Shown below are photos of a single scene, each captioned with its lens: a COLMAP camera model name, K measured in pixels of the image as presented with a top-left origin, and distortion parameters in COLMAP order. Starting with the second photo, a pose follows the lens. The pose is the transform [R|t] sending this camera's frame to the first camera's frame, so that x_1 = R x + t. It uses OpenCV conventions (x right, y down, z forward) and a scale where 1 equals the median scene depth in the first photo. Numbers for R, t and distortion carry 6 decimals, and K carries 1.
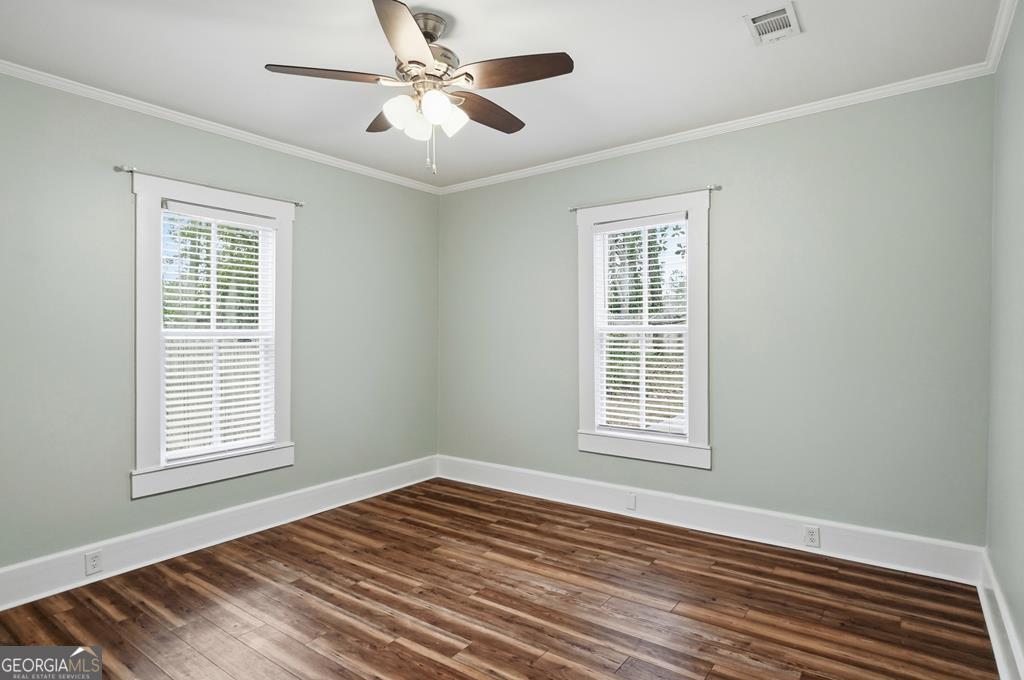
lens RADIAL K [[563.4, 0, 509.3], [0, 563.4, 330.2], [0, 0, 1]] dist [0.001980, 0.000511]
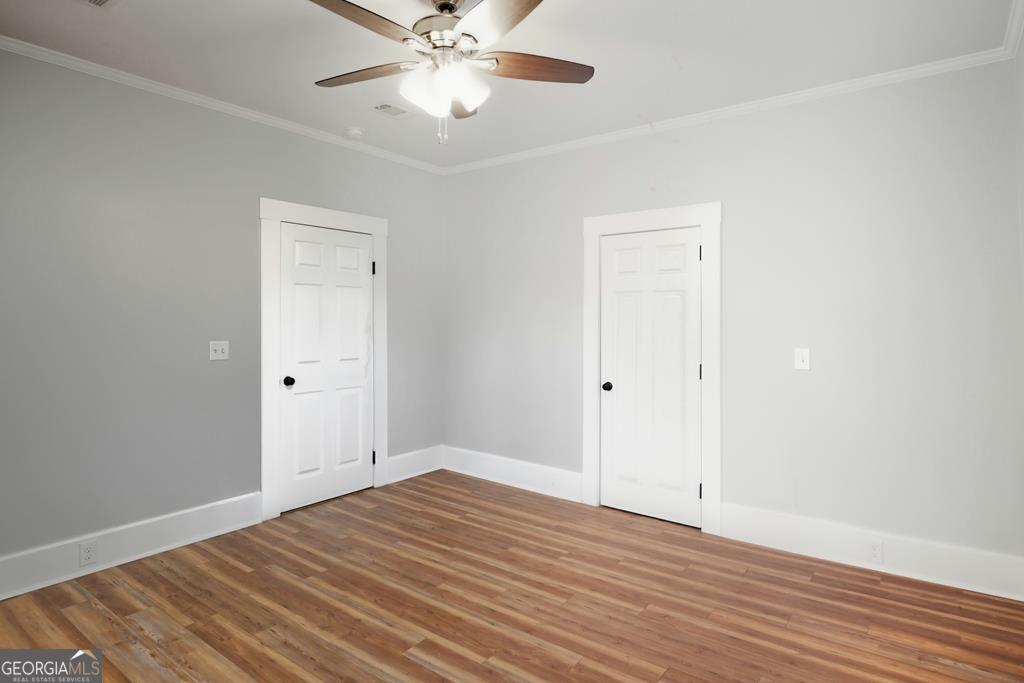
lens RADIAL K [[563.4, 0, 509.3], [0, 563.4, 331.7], [0, 0, 1]] dist [0.001980, 0.000511]
pose [[-0.999982, 0.005962, -0.000430, -0.250732], [0.005957, 0.999926, 0.010644, 0.015555], [0.000493, 0.010642, -0.999943, 1.966839]]
